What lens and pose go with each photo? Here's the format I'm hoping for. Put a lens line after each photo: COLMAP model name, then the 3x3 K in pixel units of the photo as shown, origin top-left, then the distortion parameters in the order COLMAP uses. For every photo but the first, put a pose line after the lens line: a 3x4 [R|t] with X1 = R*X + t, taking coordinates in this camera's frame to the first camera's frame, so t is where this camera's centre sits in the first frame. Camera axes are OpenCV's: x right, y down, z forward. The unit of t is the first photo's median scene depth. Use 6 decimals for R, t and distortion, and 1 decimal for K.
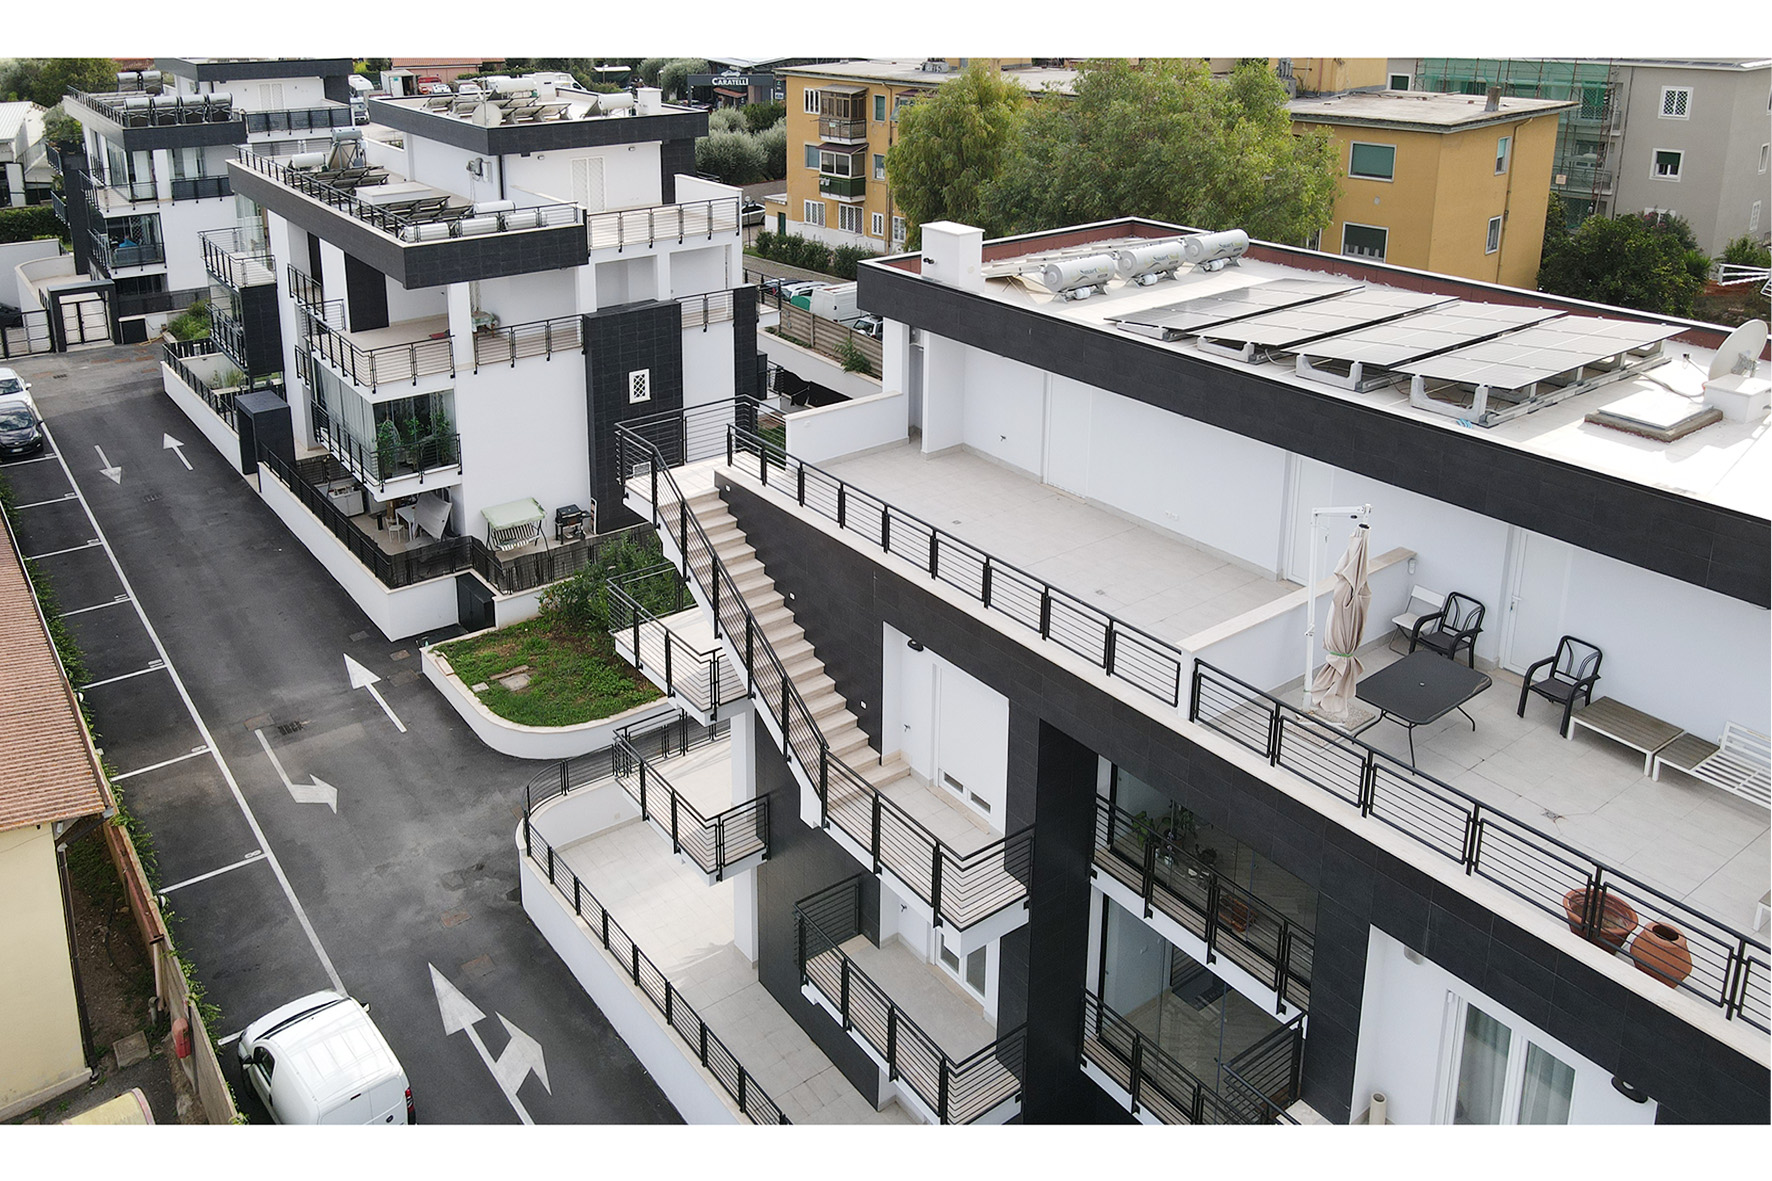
lens RADIAL K [[1316.6, 0, 896.9], [0, 1316.6, 557.5], [0, 0, 1]] dist [0.002077, 0.007528]
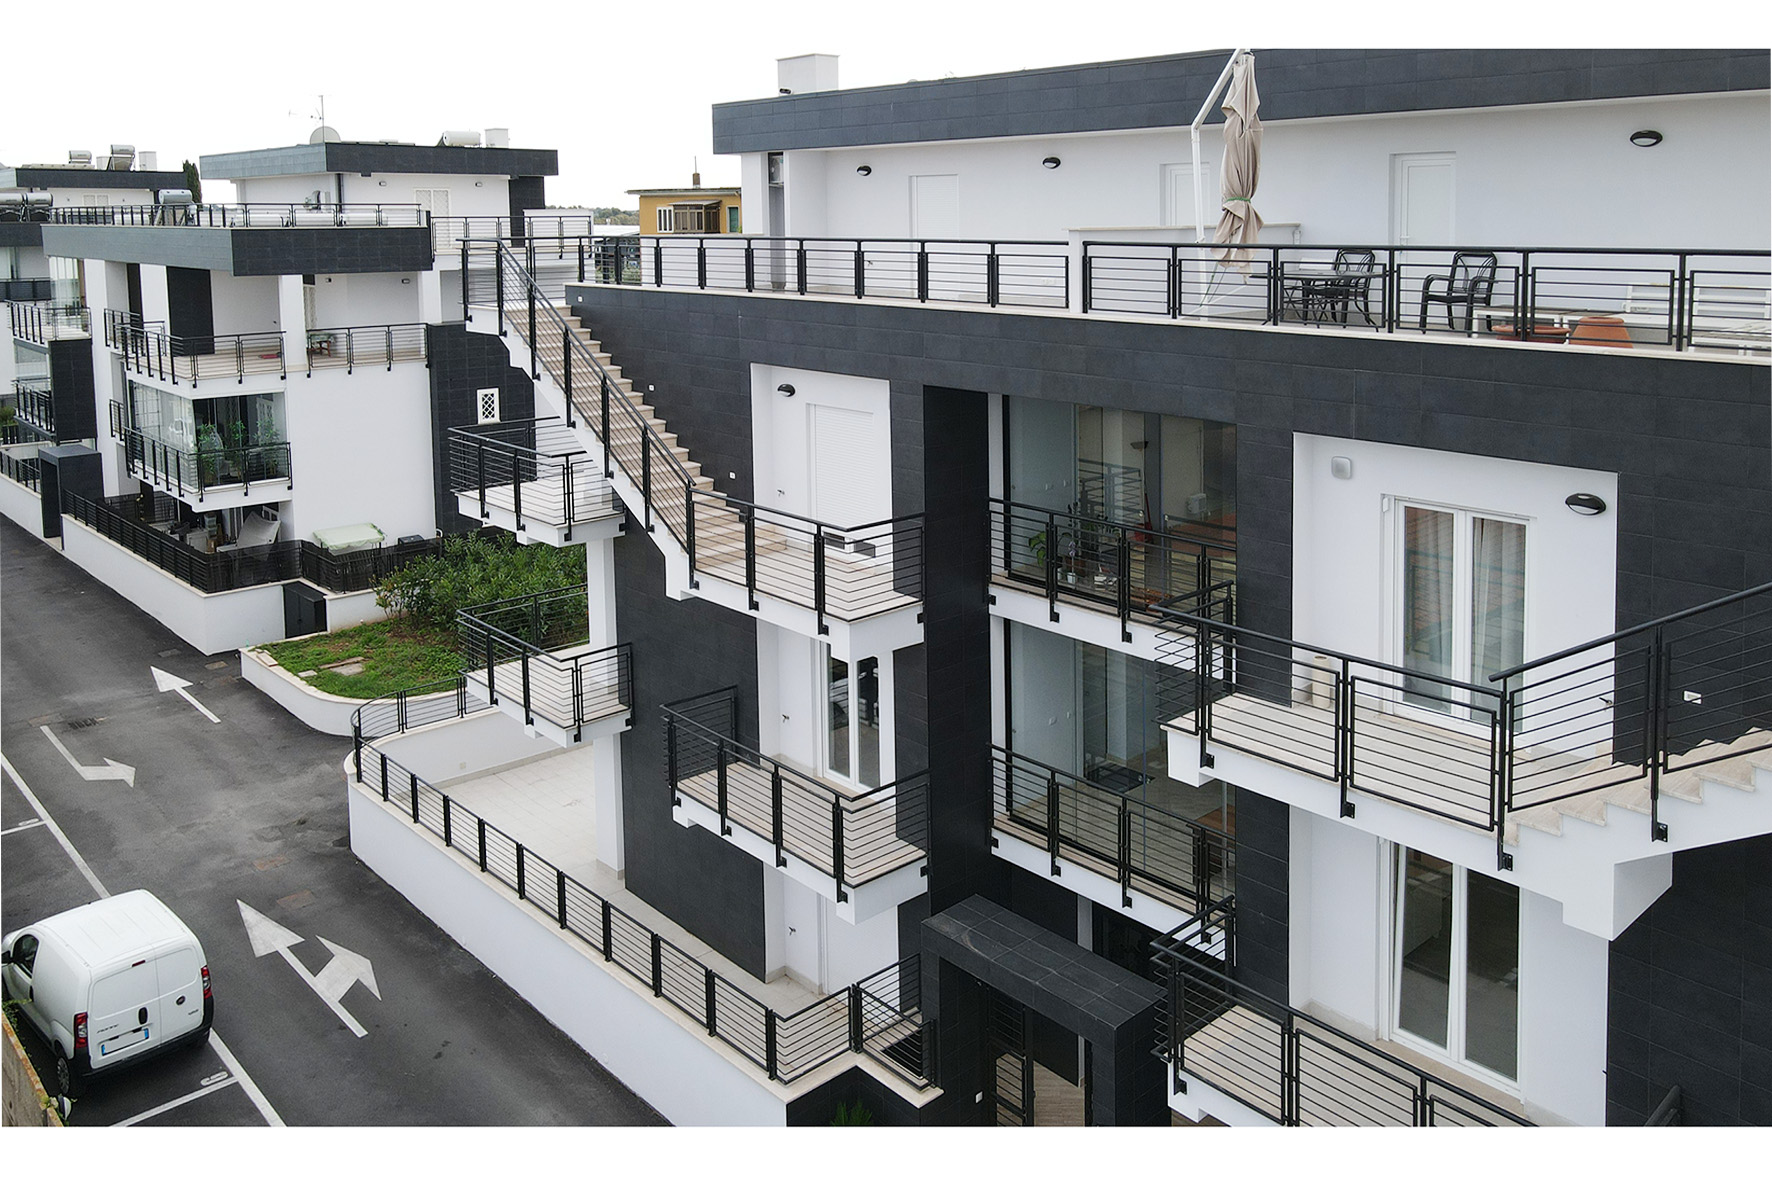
lens RADIAL K [[1353.9, 0, 886.0], [0, 1353.9, 590.5], [0, 0, 1]] dist [0.009547, 0.003469]
pose [[0.995161, -0.038643, 0.090341, -0.003770], [0.052669, 0.985962, -0.158444, 0.176825], [-0.082950, 0.162435, 0.983226, 0.038974]]
